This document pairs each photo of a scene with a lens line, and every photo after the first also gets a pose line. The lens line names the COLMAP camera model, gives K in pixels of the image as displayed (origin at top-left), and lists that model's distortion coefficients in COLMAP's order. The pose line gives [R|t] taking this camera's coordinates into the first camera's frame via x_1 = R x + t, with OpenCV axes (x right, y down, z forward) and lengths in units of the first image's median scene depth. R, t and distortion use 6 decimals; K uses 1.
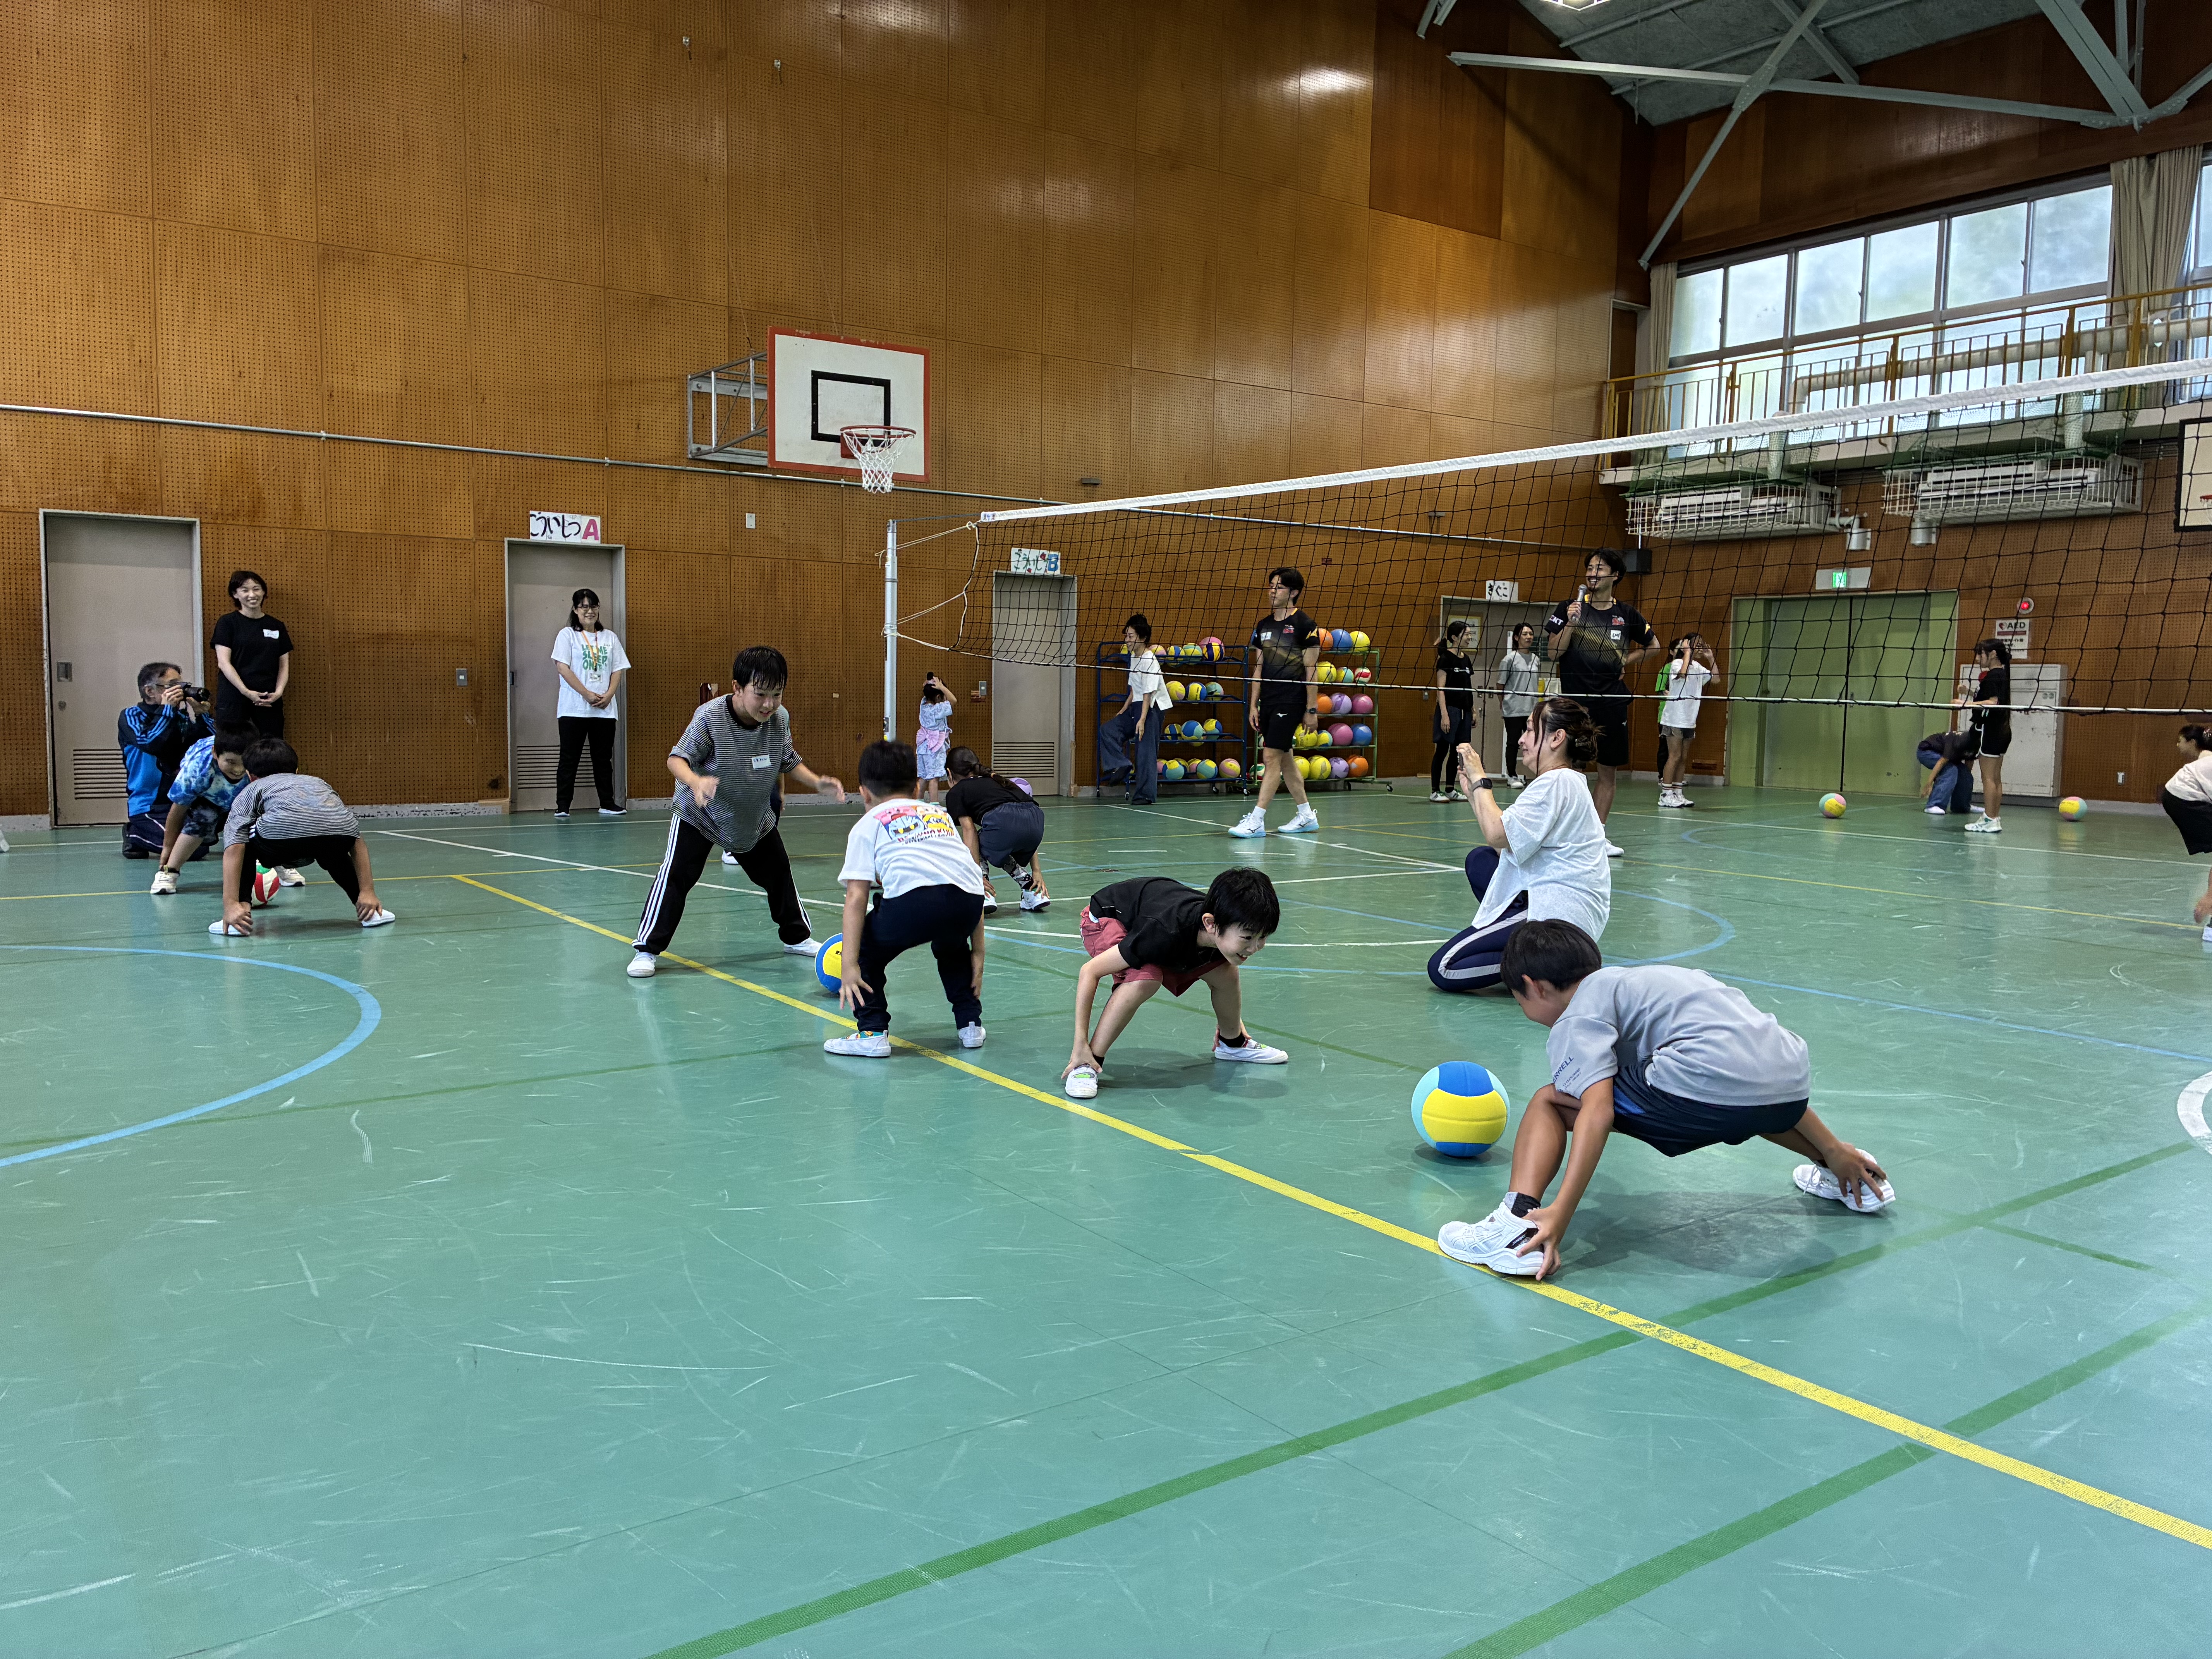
lens RADIAL K [[1674.0, 0, 1100.2], [0, 1674.0, 839.2], [0, 0, 1]] dist [0.033802, -0.054785]
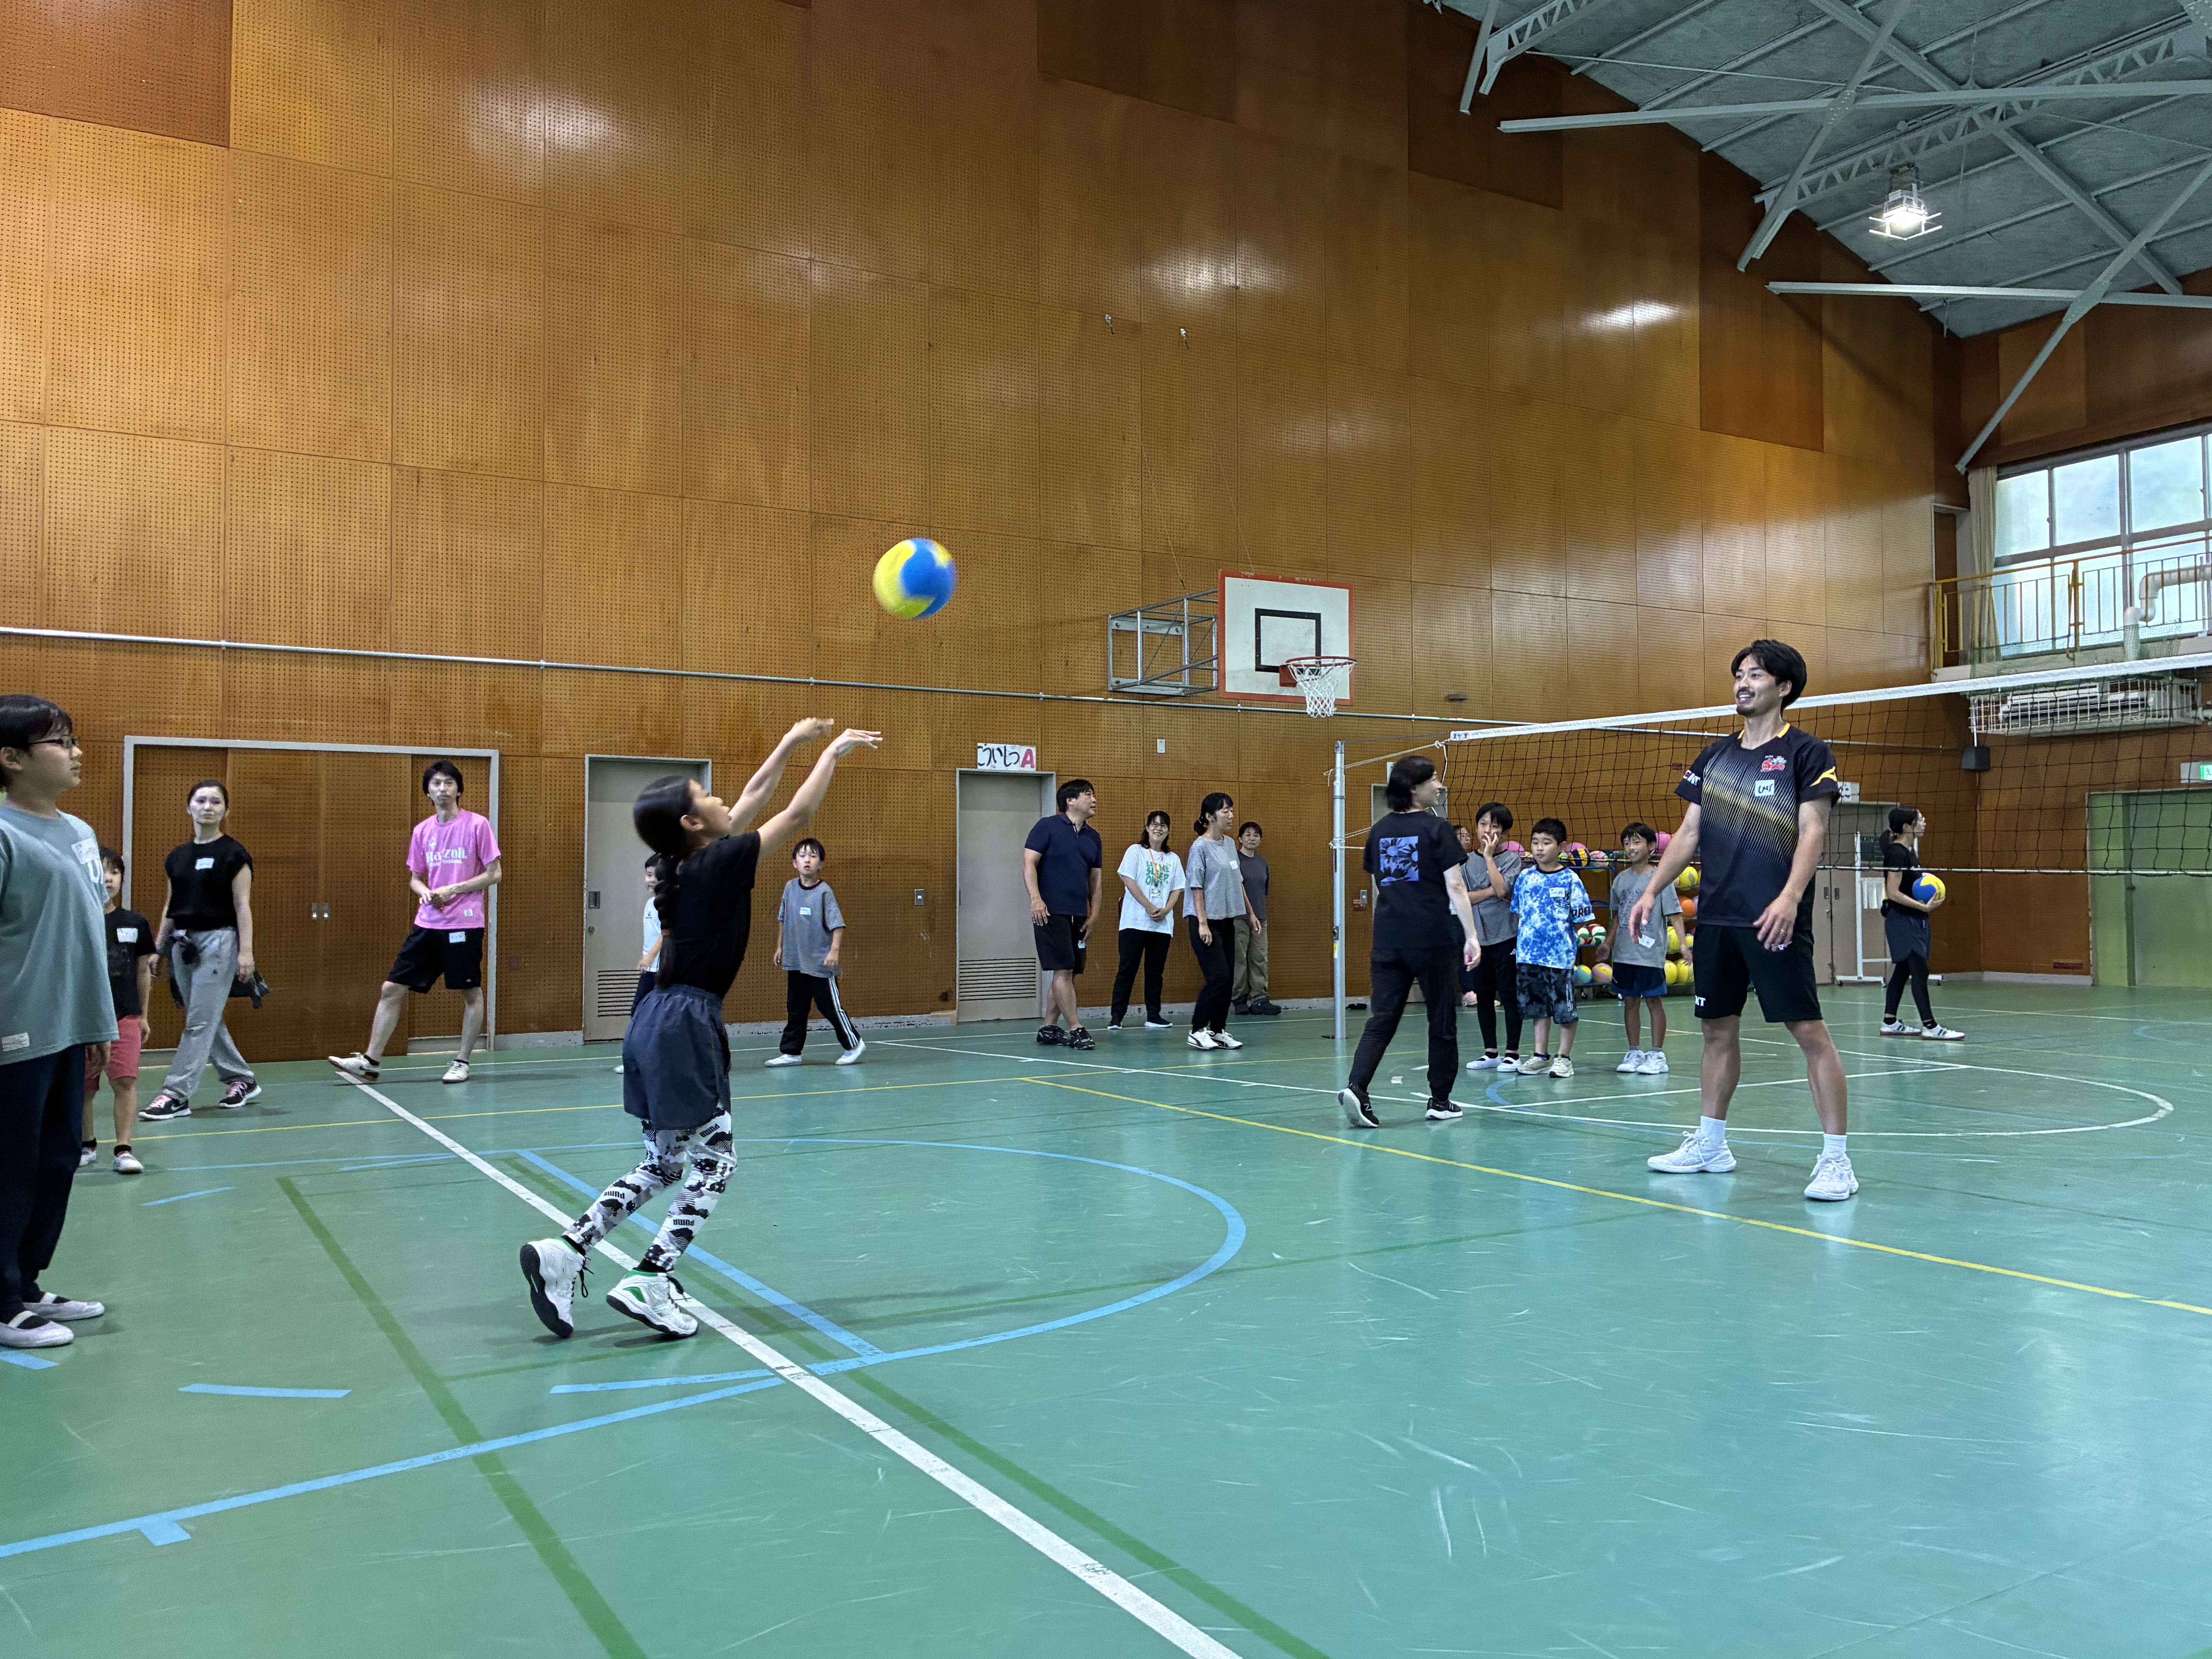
lens RADIAL K [[1726.0, 0, 1100.7], [0, 1726.0, 825.4], [0, 0, 1]] dist [0.077626, -0.113805]
pose [[0.995918, -0.023807, -0.087069, -0.123923], [0.011993, 0.990941, -0.133763, 0.005287], [0.089465, 0.132172, 0.987181, -0.063438]]
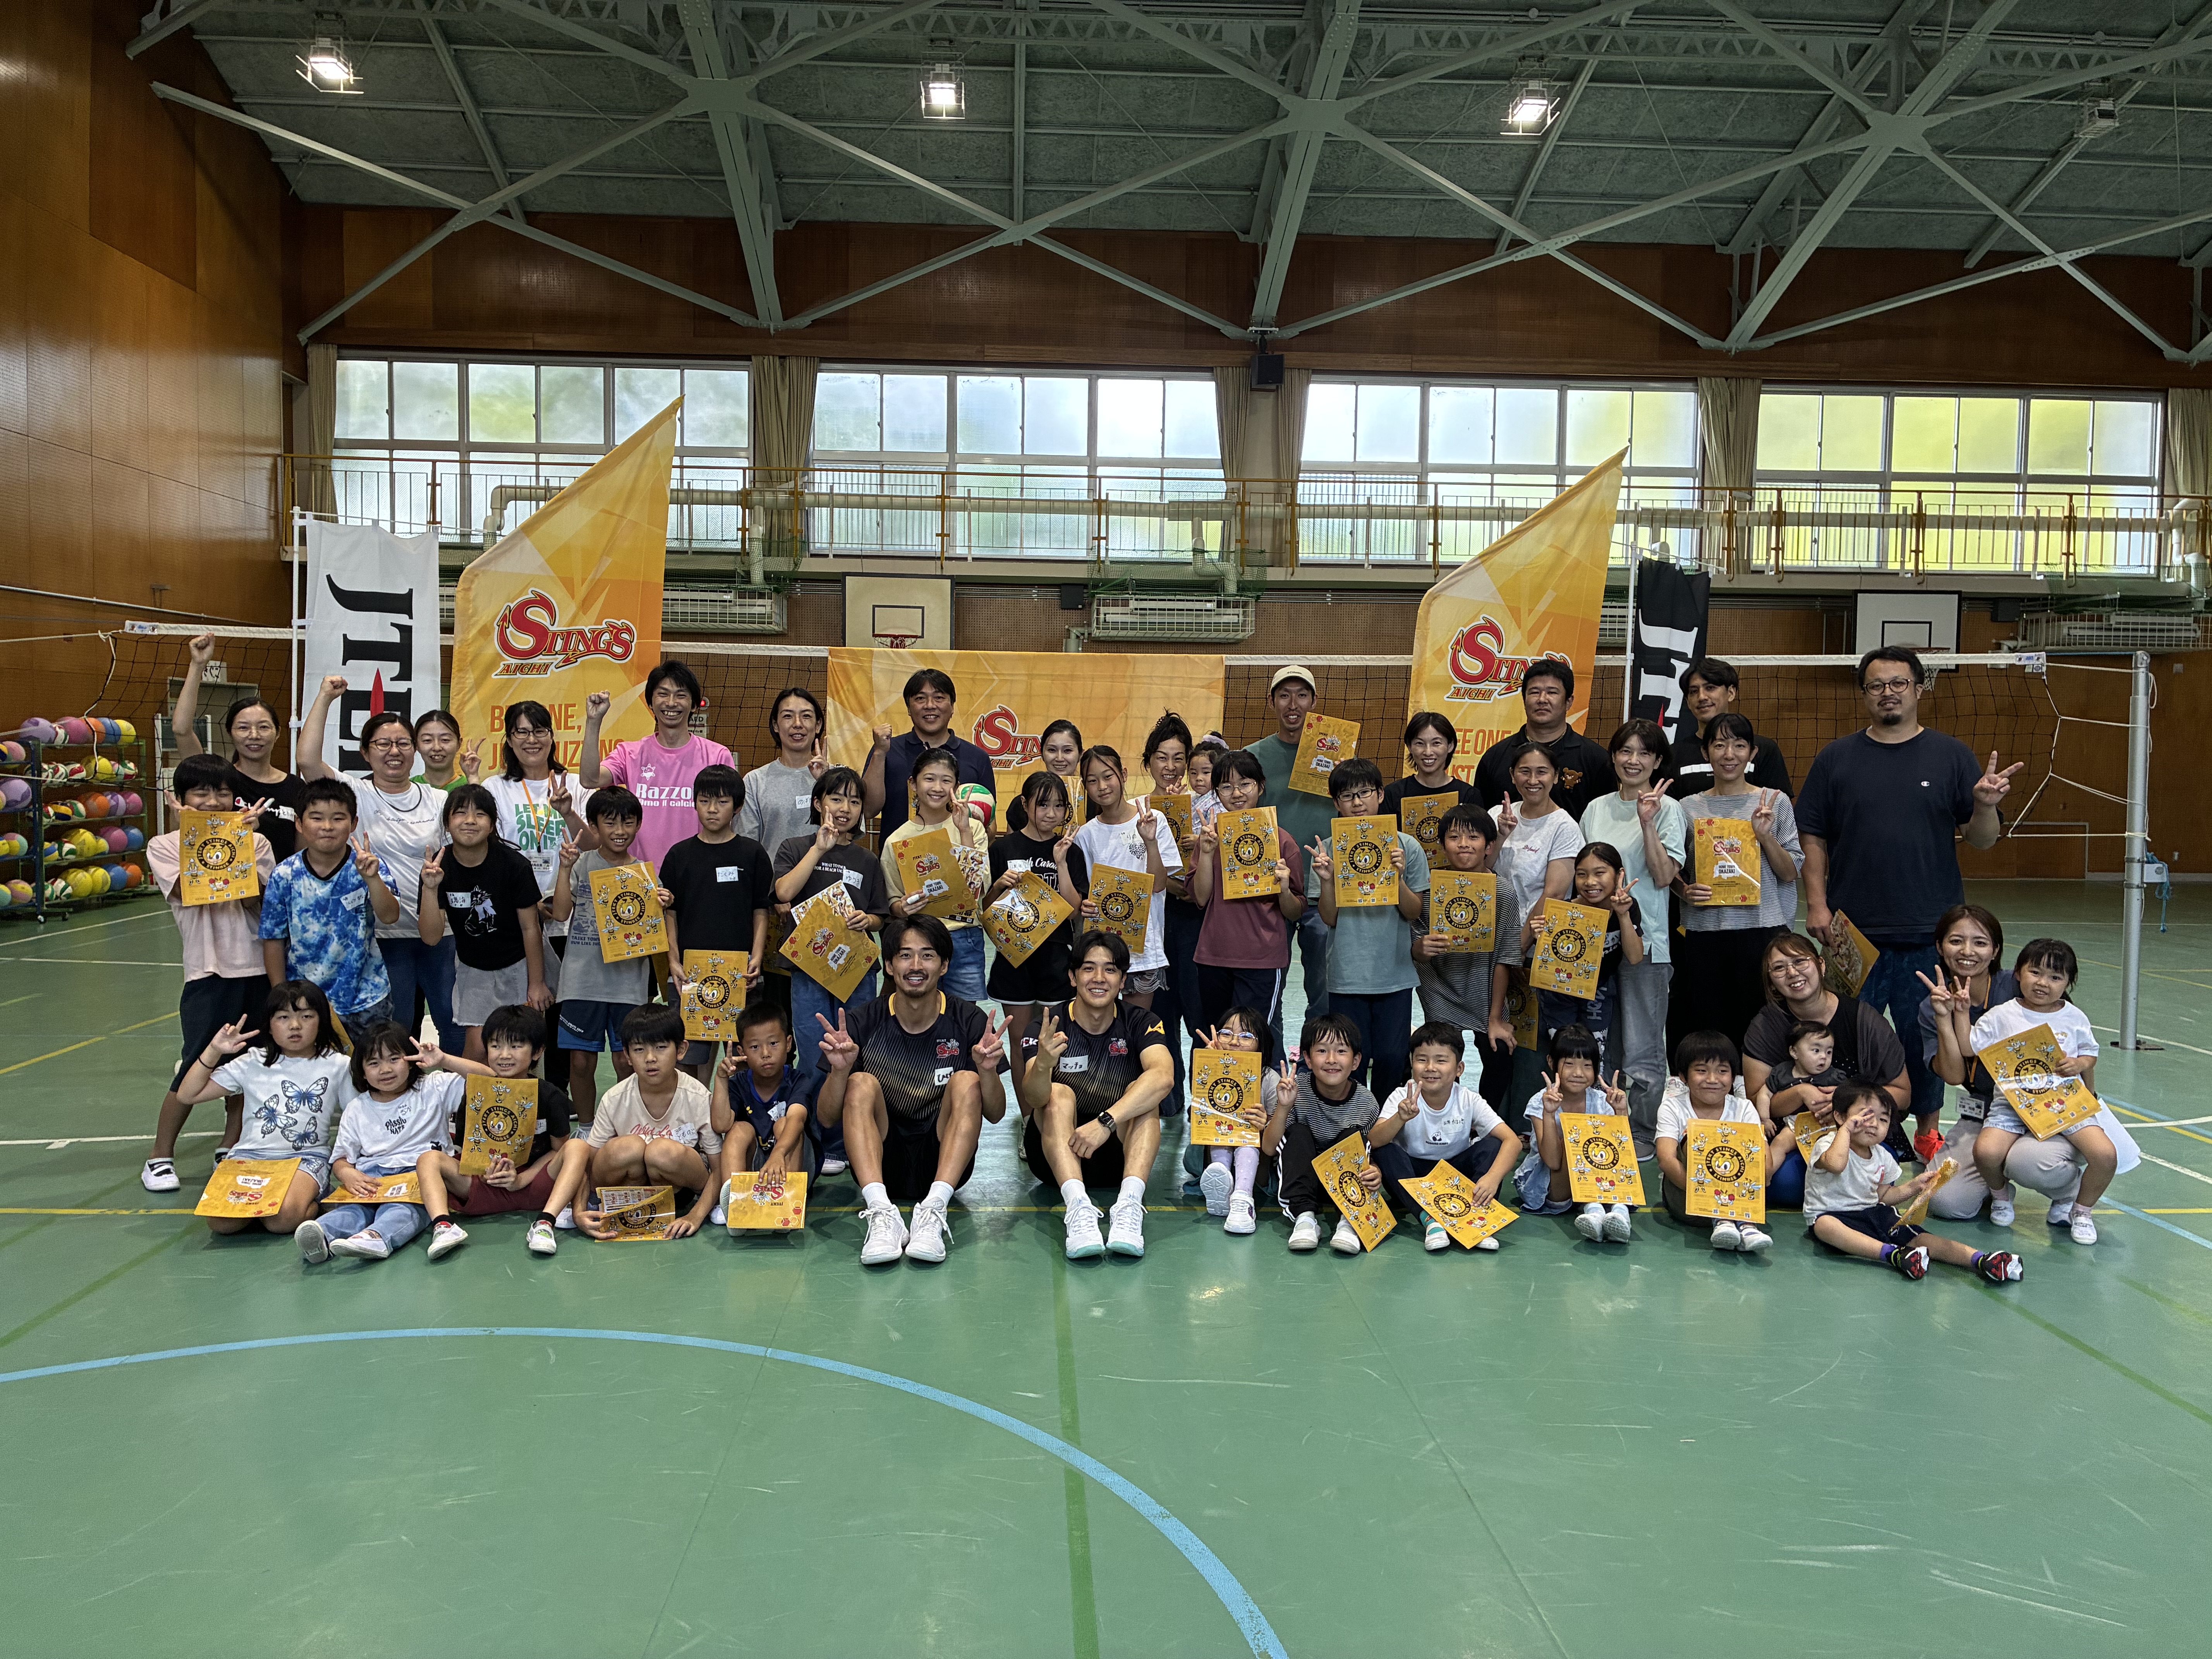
lens RADIAL K [[1674.7, 0, 1098.6], [0, 1674.7, 846.0], [0, 0, 1]] dist [0.055943, -0.086164]
pose [[0.542942, -0.058943, 0.837699, -0.315915], [0.070020, 0.997238, 0.024786, -0.045972], [-0.836846, 0.045199, 0.545569, 0.102933]]
